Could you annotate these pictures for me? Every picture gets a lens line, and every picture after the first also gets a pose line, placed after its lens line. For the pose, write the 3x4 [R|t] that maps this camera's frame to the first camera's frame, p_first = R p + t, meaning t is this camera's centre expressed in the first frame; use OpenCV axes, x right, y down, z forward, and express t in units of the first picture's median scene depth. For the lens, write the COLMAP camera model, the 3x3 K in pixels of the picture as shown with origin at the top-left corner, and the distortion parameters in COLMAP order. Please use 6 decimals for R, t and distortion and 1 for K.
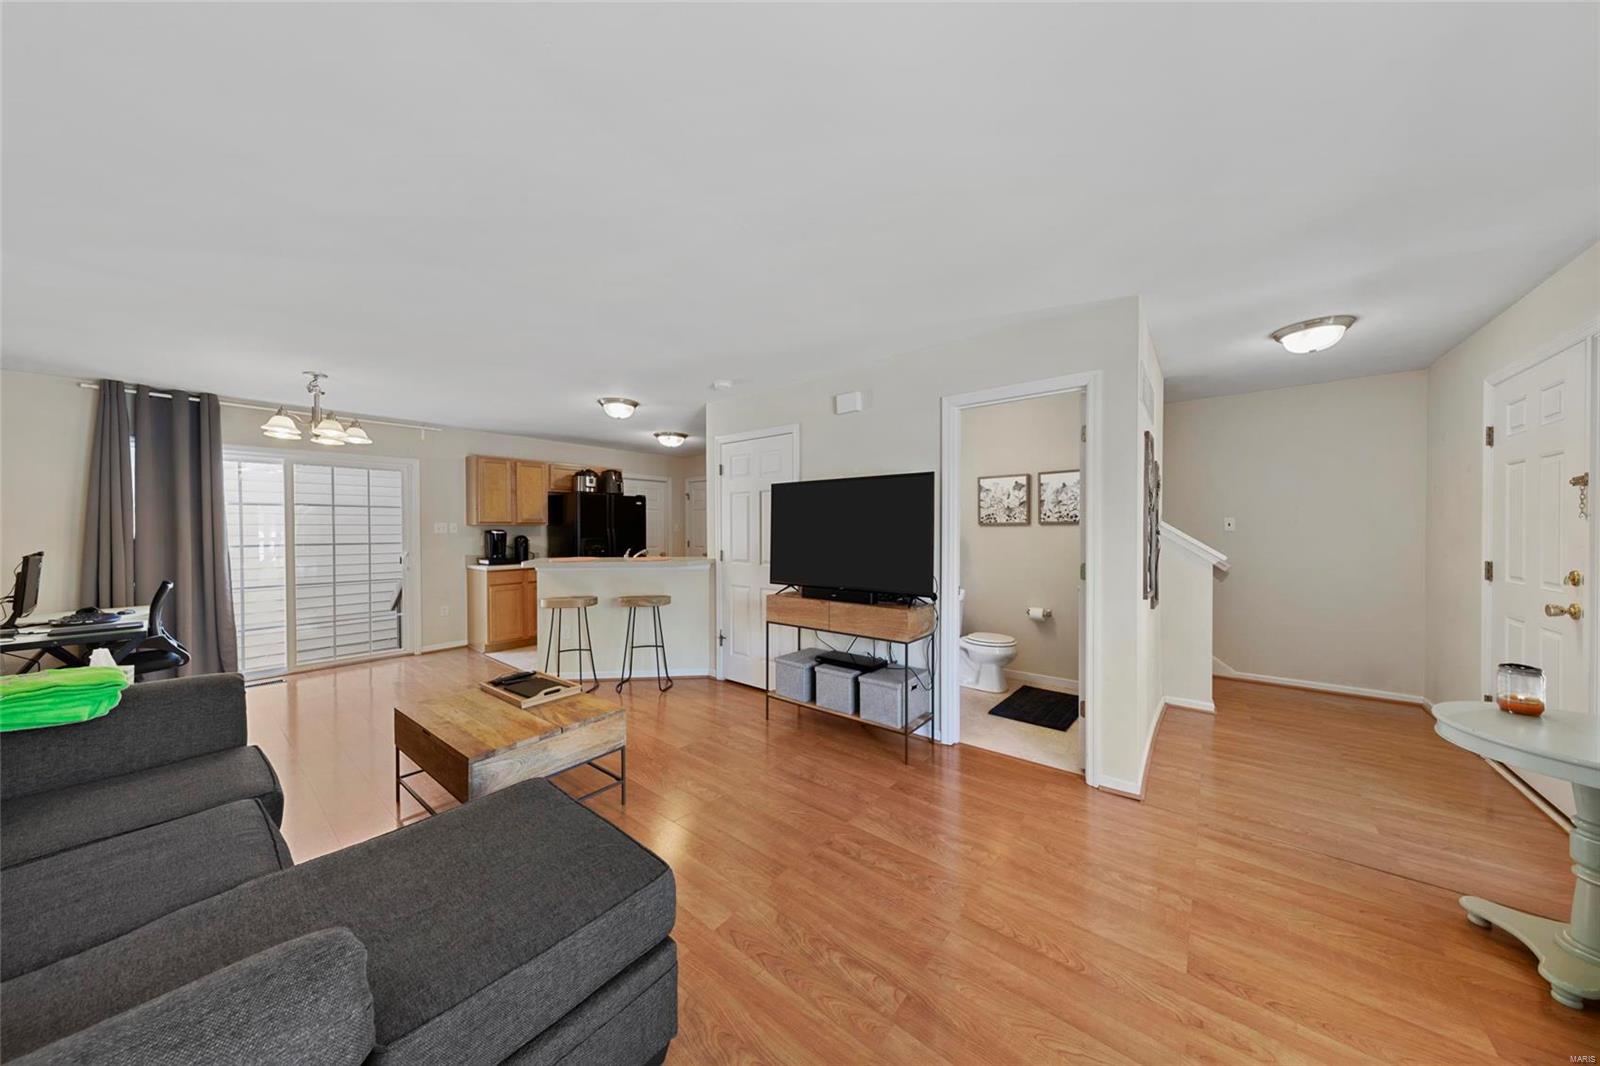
lens RADIAL K [[513.8, 0, 797.5], [0, 513.8, 533.5], [0, 0, 1]] dist [0.001097, 0.000054]
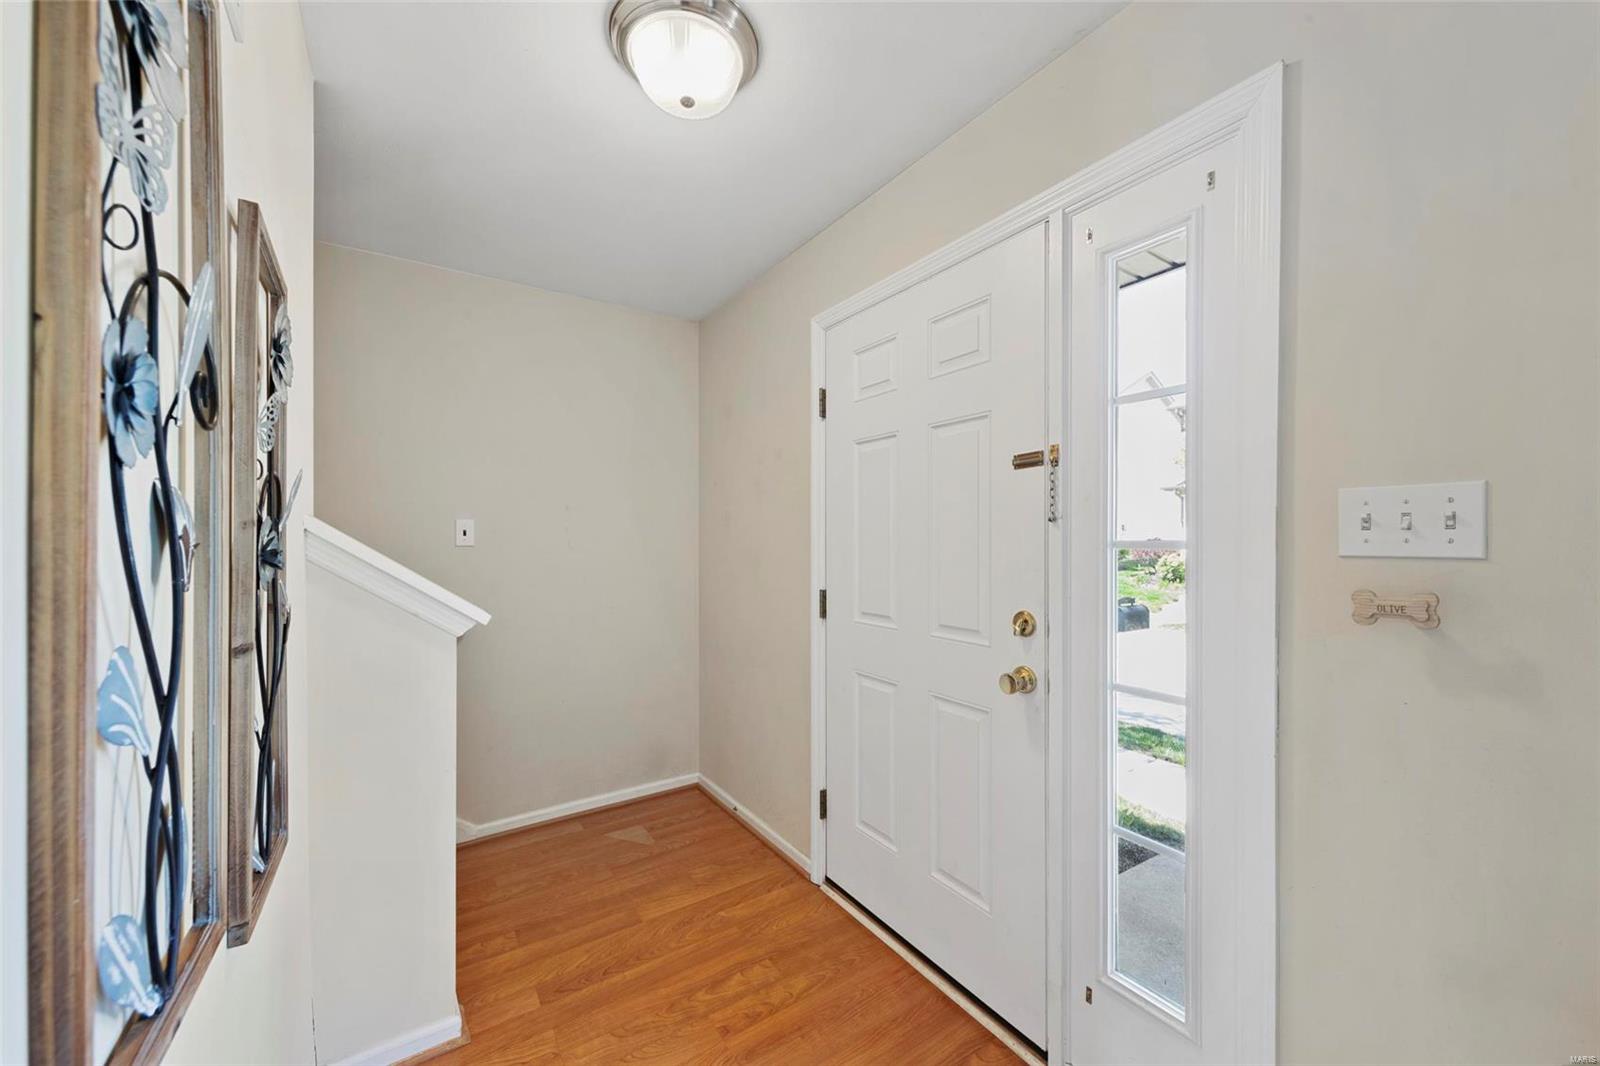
lens RADIAL K [[606.9, 0, 800.0], [0, 606.9, 538.2], [0, 0, 1]] dist [0.003302, 0.000061]
pose [[0.303001, 0.005220, 0.952976, 0.580946], [0.009178, 0.999923, -0.008396, -0.006362], [-0.952946, 0.011290, 0.302930, 0.788696]]
